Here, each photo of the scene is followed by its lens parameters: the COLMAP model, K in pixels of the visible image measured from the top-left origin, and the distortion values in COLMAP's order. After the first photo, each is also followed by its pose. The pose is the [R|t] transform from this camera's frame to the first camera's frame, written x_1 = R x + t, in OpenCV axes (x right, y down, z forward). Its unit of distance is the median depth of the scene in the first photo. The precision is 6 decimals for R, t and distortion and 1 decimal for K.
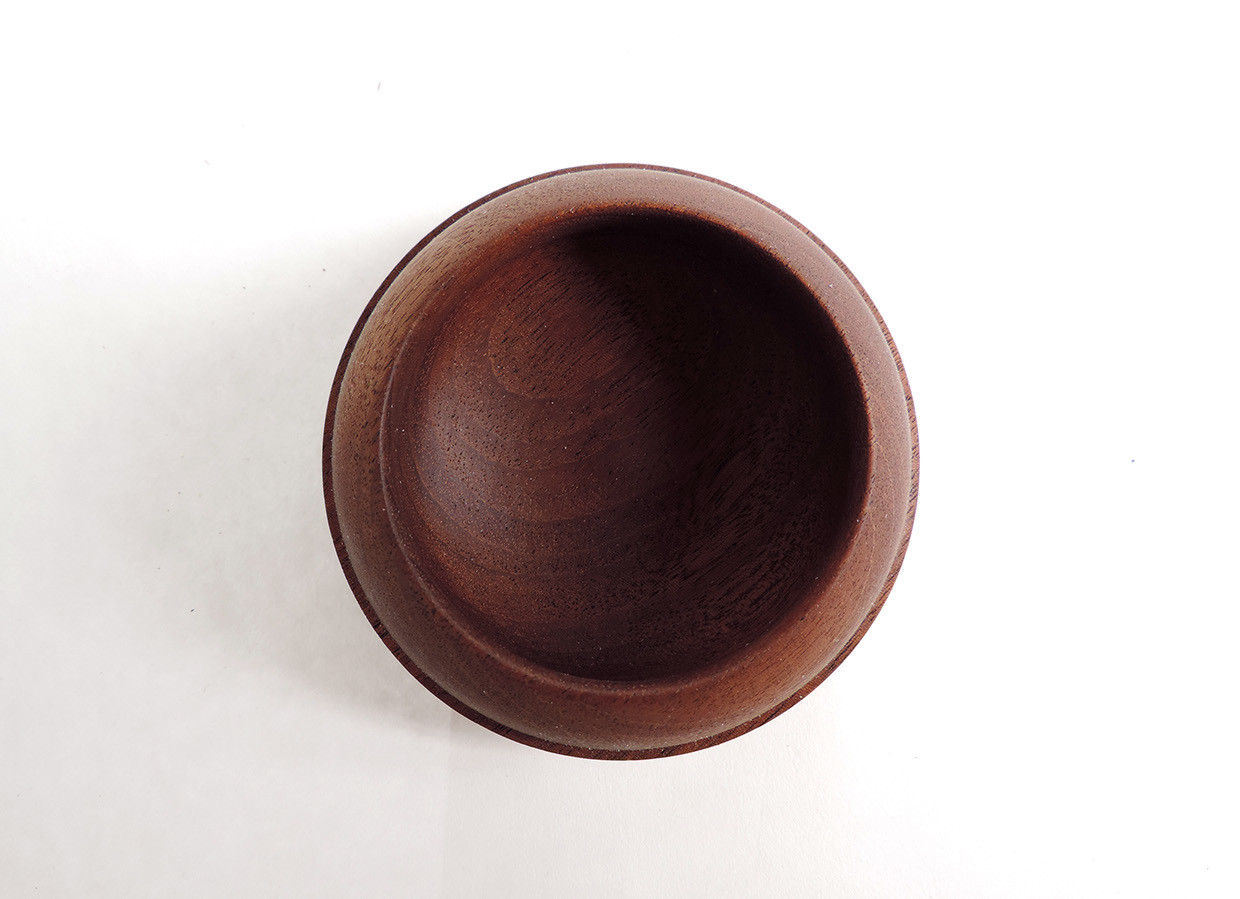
lens RADIAL K [[957.7, 0, 616.5], [0, 957.7, 450.6], [0, 0, 1]] dist [0.005578, 0.000133]
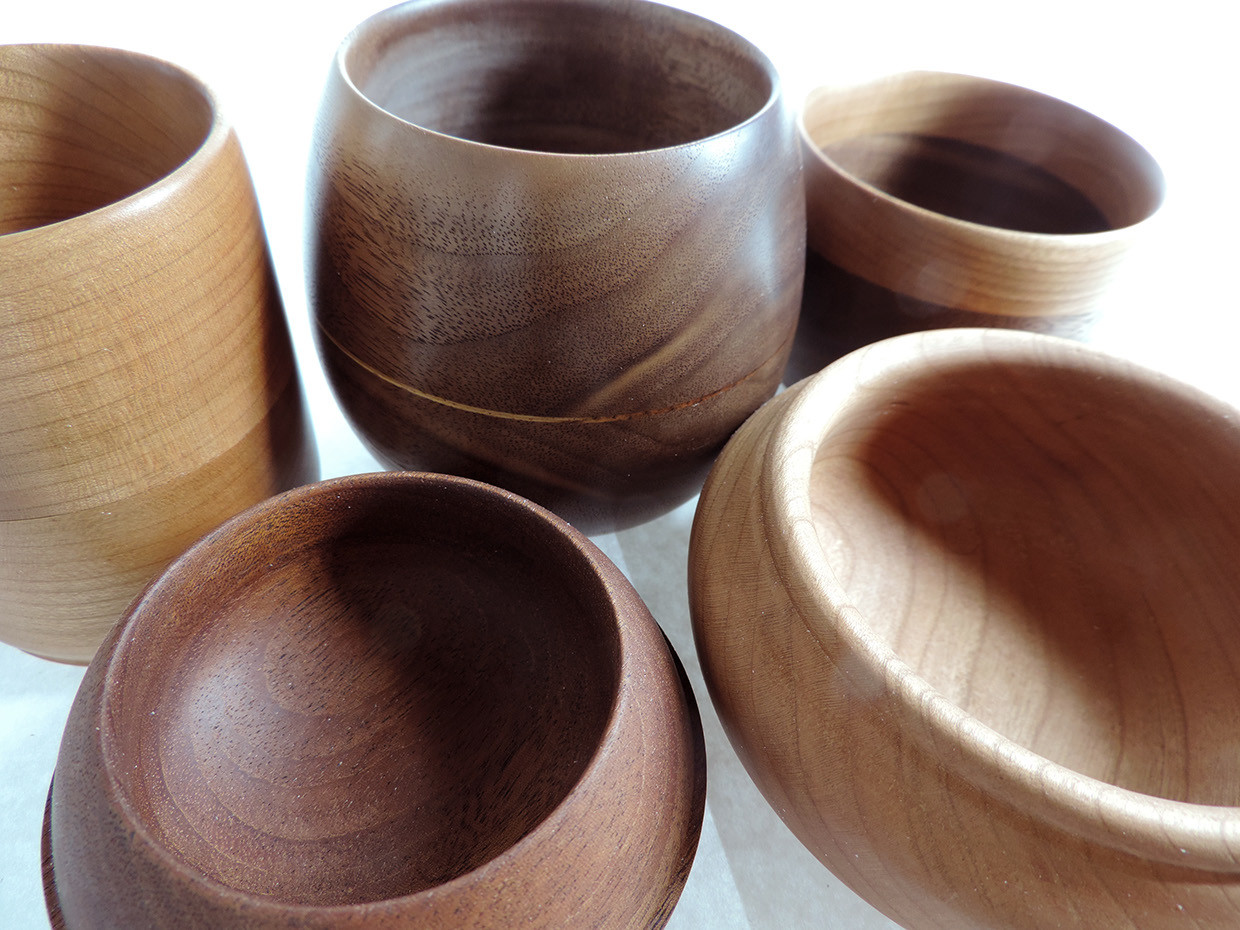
lens RADIAL K [[876.2, 0, 624.6], [0, 876.2, 466.4], [0, 0, 1]] dist [0.003428, -0.000612]
pose [[0.985197, -0.069018, 0.156921, 0.108381], [0.156647, 0.734284, -0.660522, 0.402113], [-0.069637, 0.675325, 0.734225, 0.146847]]
